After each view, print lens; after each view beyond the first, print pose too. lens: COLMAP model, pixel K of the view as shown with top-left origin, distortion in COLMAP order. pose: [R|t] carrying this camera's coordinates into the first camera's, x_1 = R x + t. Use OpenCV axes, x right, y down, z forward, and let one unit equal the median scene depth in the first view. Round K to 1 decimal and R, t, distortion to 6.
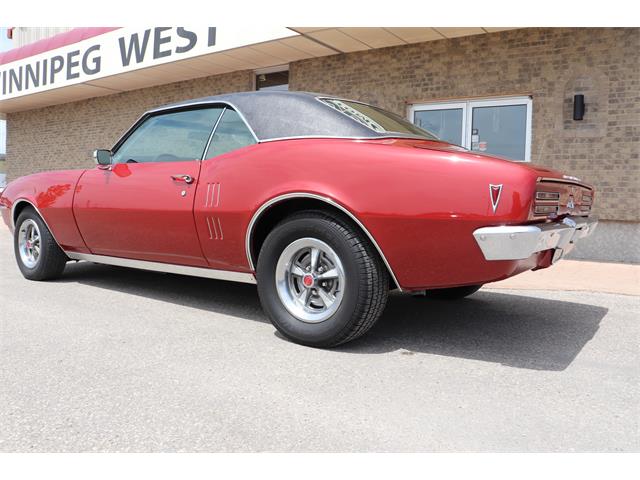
lens RADIAL K [[525.7, 0, 320.0], [0, 525.7, 240.0], [0, 0, 1]] dist [-0.184157, 0.161354]
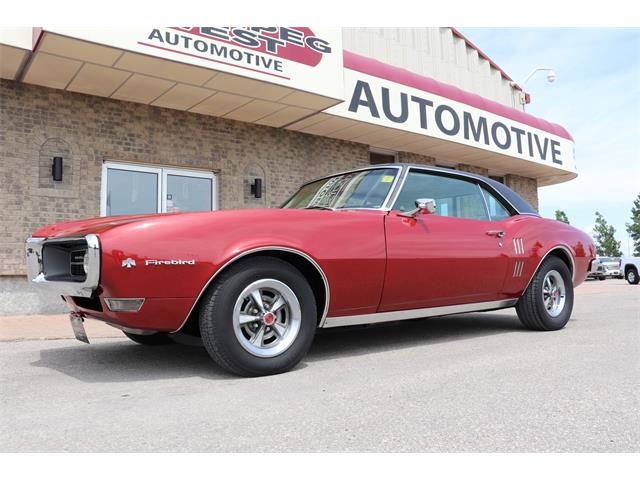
lens RADIAL K [[525.7, 0, 320.0], [0, 525.7, 240.0], [0, 0, 1]] dist [-0.184157, 0.161354]
pose [[0.296551, 0.023060, 0.954739, -0.630937], [0.085834, 0.995019, -0.050693, -0.037499], [-0.951152, 0.096982, 0.293095, 0.383797]]
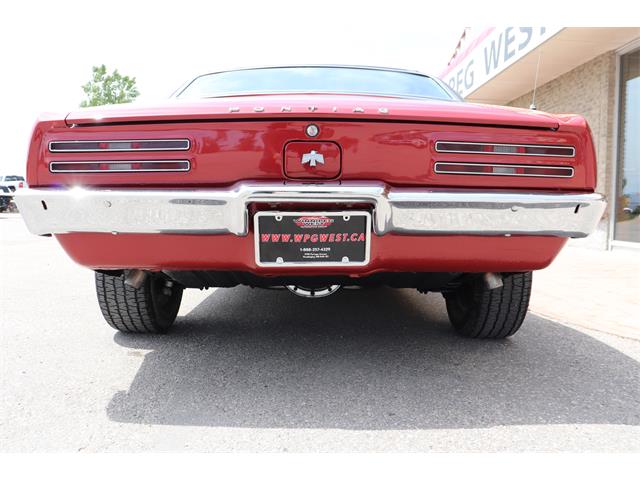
lens RADIAL K [[525.7, 0, 320.0], [0, 525.7, 240.0], [0, 0, 1]] dist [-0.184157, 0.161354]
pose [[0.595077, 0.031918, -0.803035, 0.305436], [-0.063094, 0.997982, -0.007089, 0.006133], [0.801188, 0.054885, 0.595890, 0.221899]]
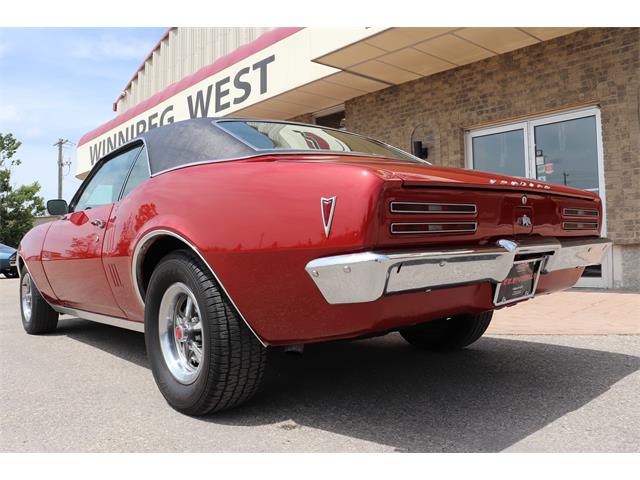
lens RADIAL K [[525.7, 0, 320.0], [0, 525.7, 240.0], [0, 0, 1]] dist [-0.184157, 0.161354]
pose [[0.972502, -0.059613, -0.225135, 0.121526], [0.039602, 0.994936, -0.092376, 0.004354], [0.229502, 0.080920, 0.969939, 0.074728]]
